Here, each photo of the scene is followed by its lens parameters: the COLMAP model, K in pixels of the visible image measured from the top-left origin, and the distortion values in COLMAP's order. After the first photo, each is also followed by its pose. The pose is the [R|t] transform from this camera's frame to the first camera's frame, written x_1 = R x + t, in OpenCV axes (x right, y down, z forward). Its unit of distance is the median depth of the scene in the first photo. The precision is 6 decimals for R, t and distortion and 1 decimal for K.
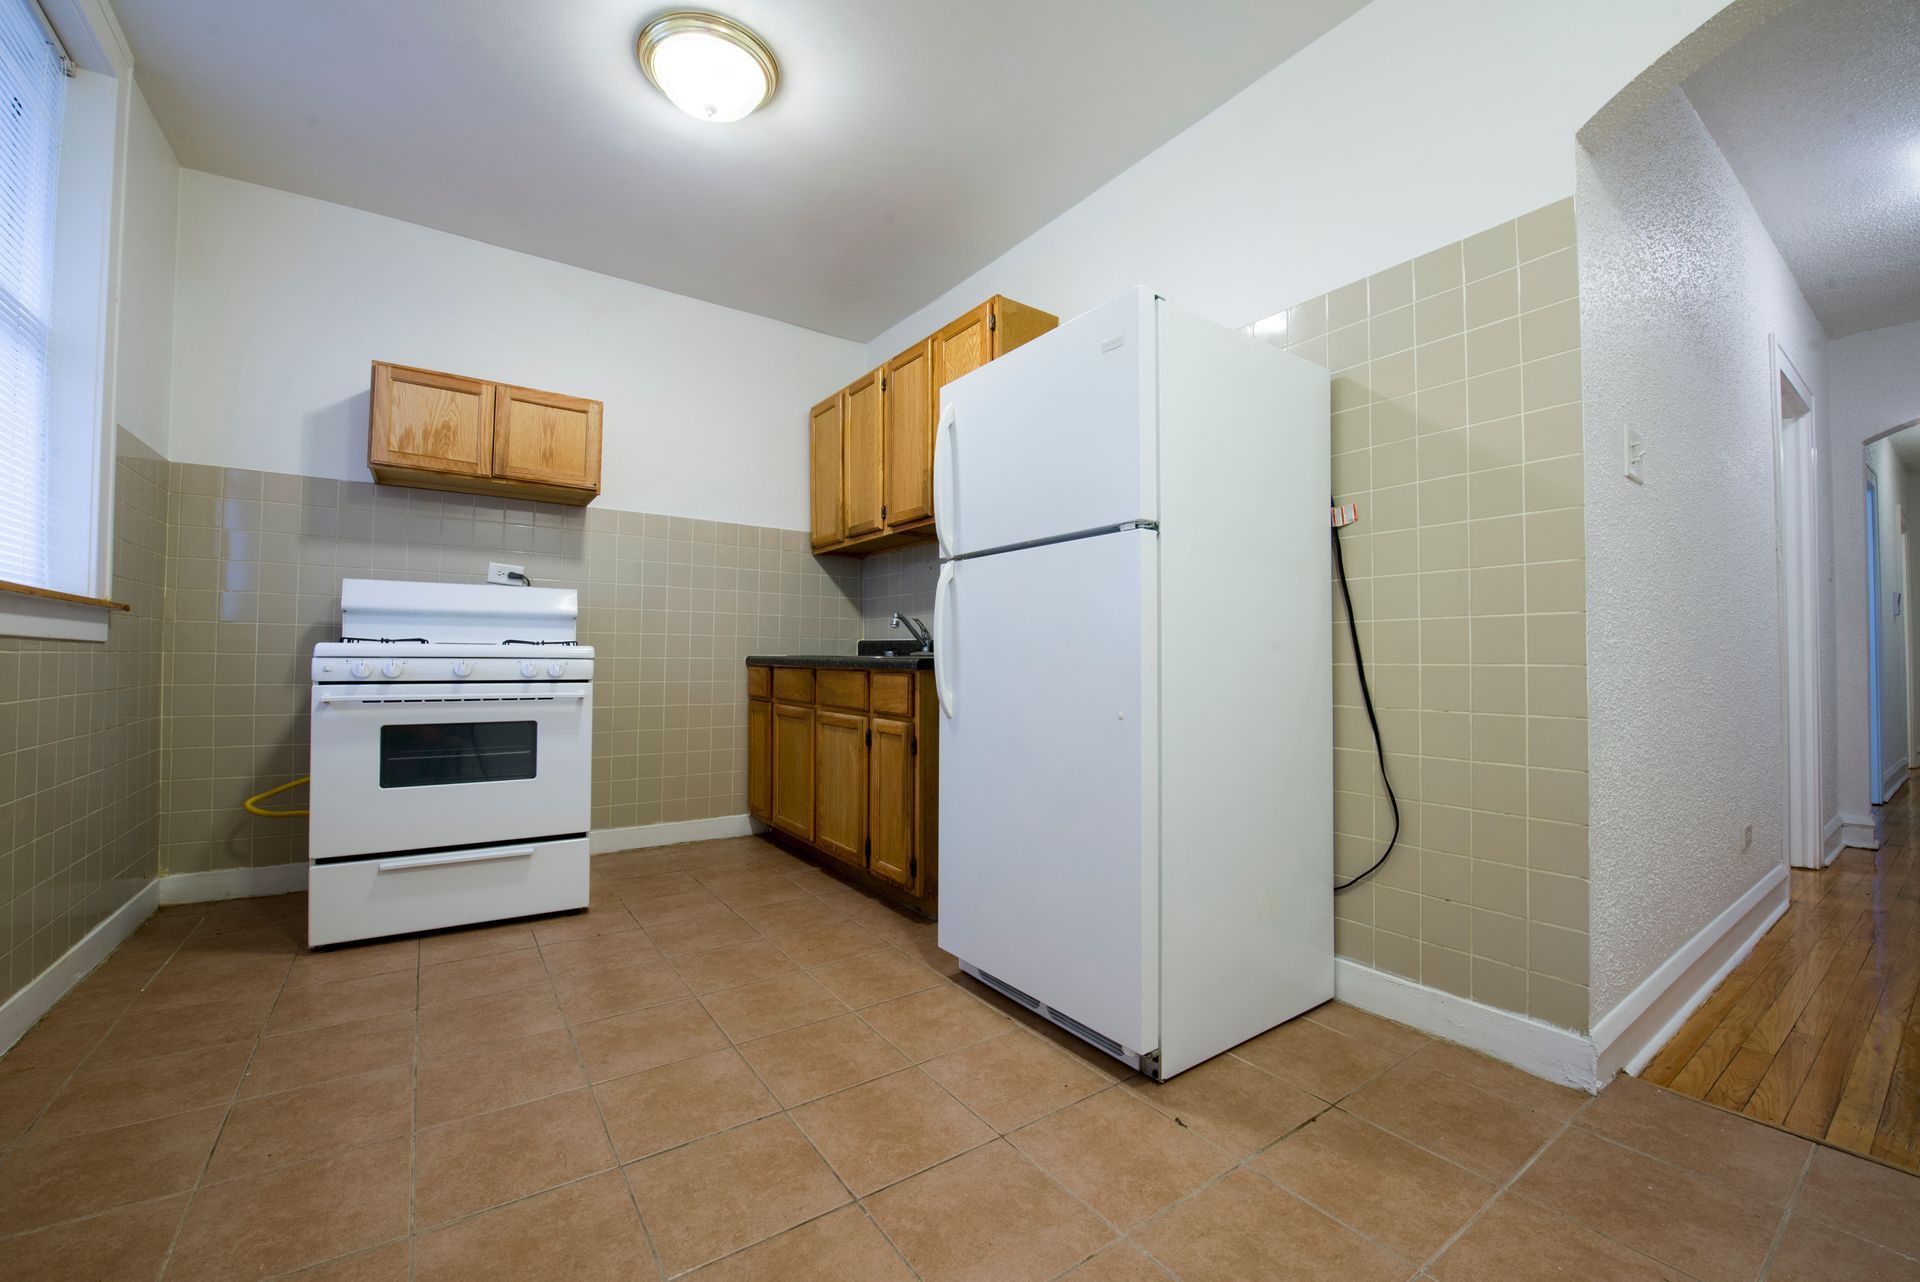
lens RADIAL K [[757.6, 0, 988.8], [0, 757.6, 641.6], [0, 0, 1]] dist [-0.001049, -0.005539]
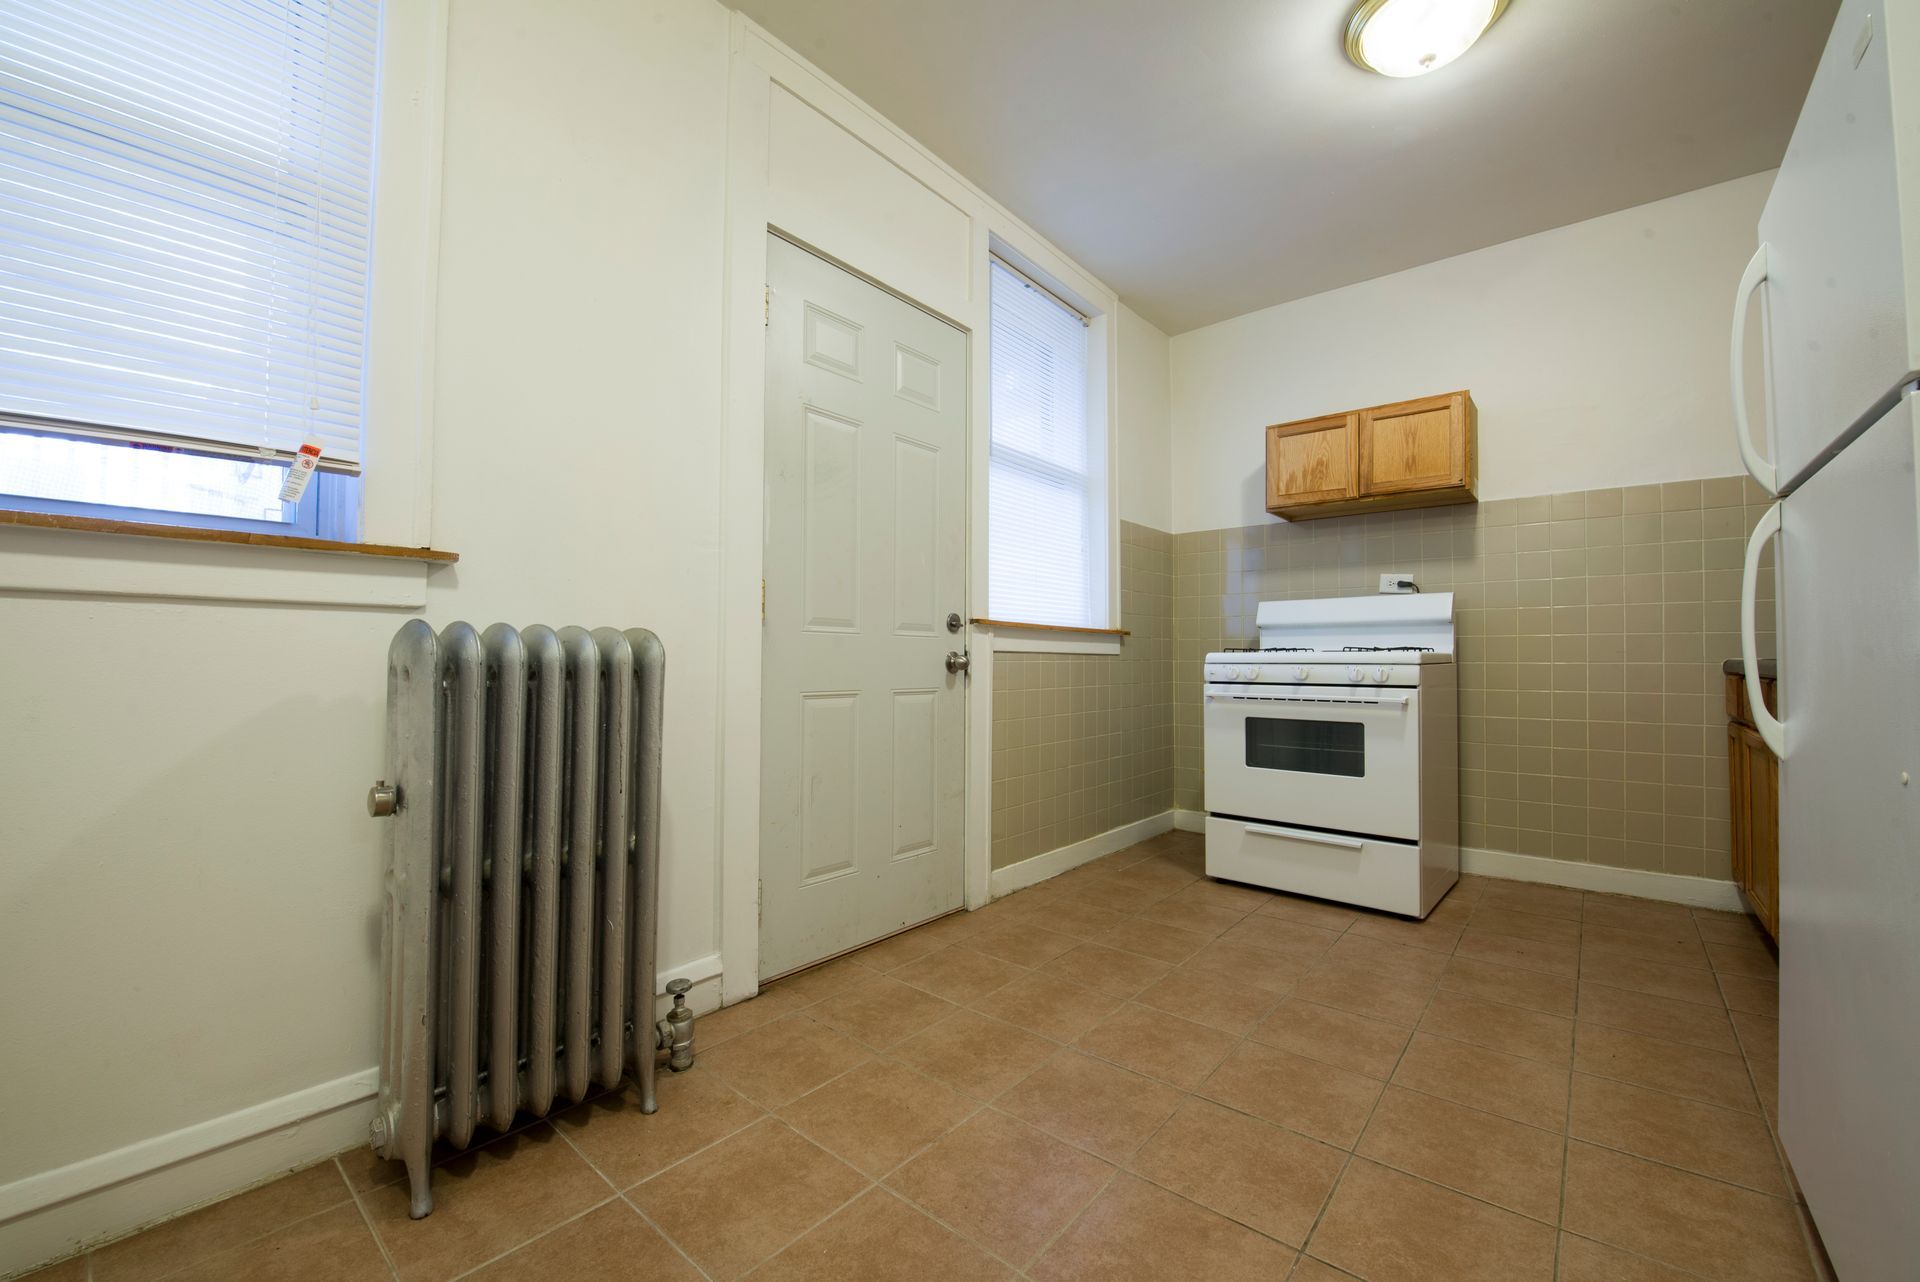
lens RADIAL K [[783.2, 0, 960.0], [0, 783.2, 641.0], [0, 0, 1]] dist [-0.009774, -0.000080]
pose [[0.257553, -0.031137, -0.965762, 0.315258], [0.022574, 0.999402, -0.026202, 0.006058], [0.966000, -0.015053, 0.258102, 0.176726]]
